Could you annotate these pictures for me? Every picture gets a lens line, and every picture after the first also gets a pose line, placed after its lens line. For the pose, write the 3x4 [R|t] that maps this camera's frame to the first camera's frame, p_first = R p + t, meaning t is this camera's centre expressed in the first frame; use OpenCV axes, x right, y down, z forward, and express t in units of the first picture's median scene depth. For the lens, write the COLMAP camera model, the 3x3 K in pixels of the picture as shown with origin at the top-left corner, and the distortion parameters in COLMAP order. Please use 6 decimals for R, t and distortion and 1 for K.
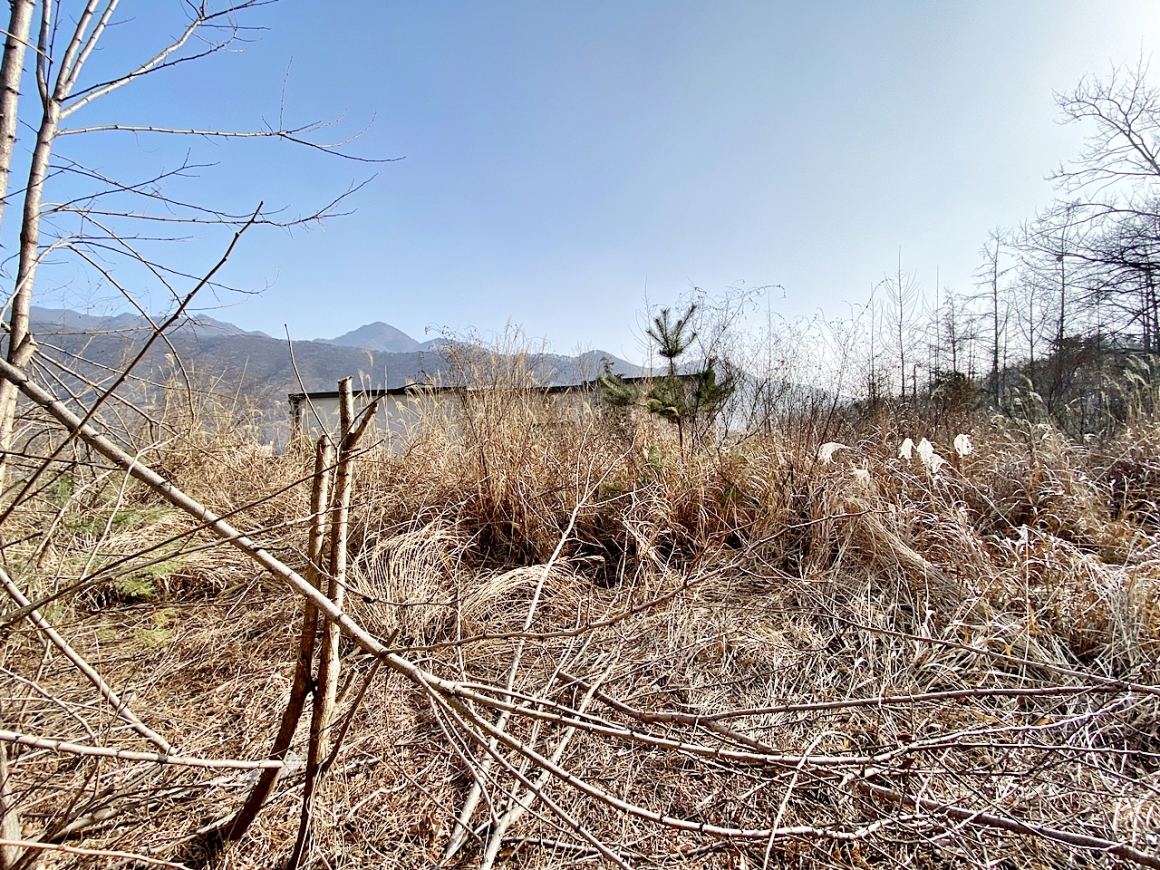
lens RADIAL K [[463.9, 0, 576.3], [0, 463.9, 435.2], [0, 0, 1]] dist [-0.001173, -0.011800]
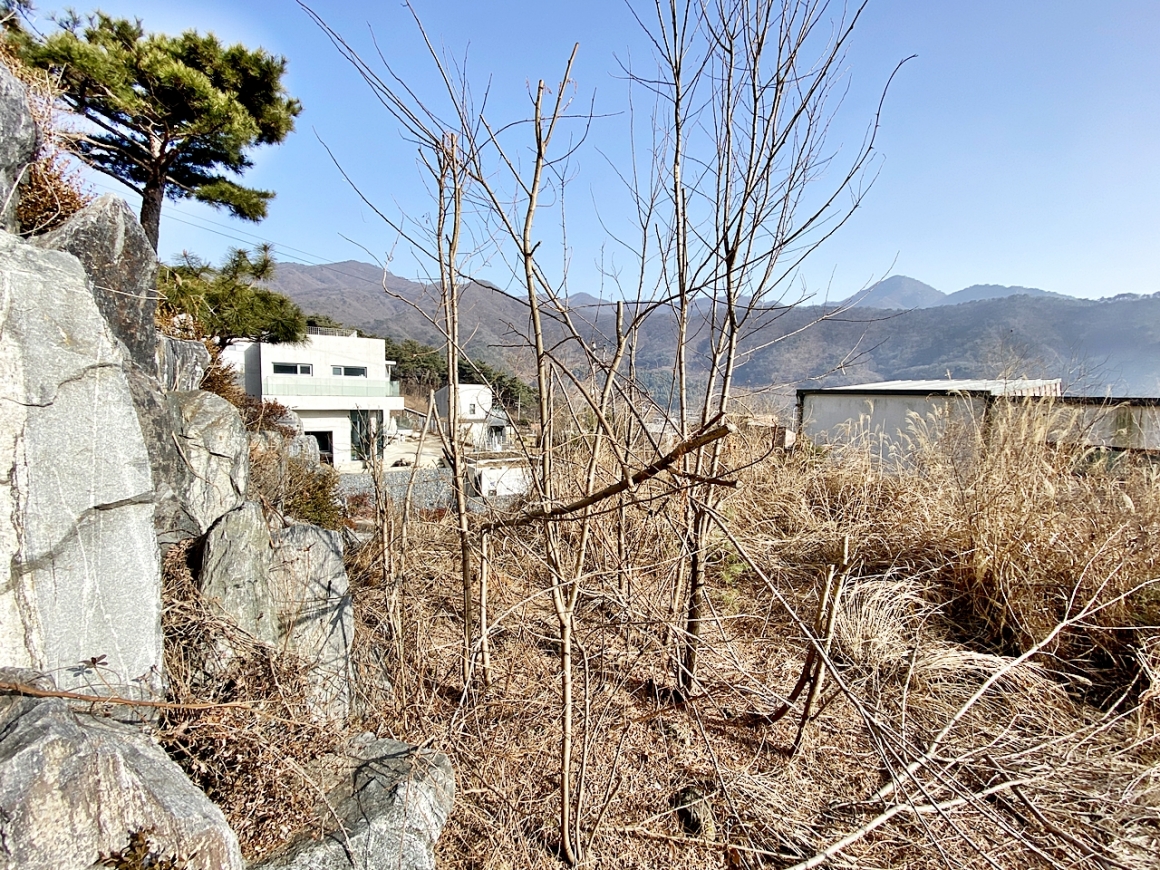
lens RADIAL K [[463.9, 0, 576.0], [0, 463.9, 434.3], [0, 0, 1]] dist [-0.001173, -0.011800]
pose [[0.553753, 0.128872, -0.822648, 0.217418], [-0.057984, 0.991521, 0.116296, -0.385039], [0.830660, -0.016699, 0.556530, -0.534525]]
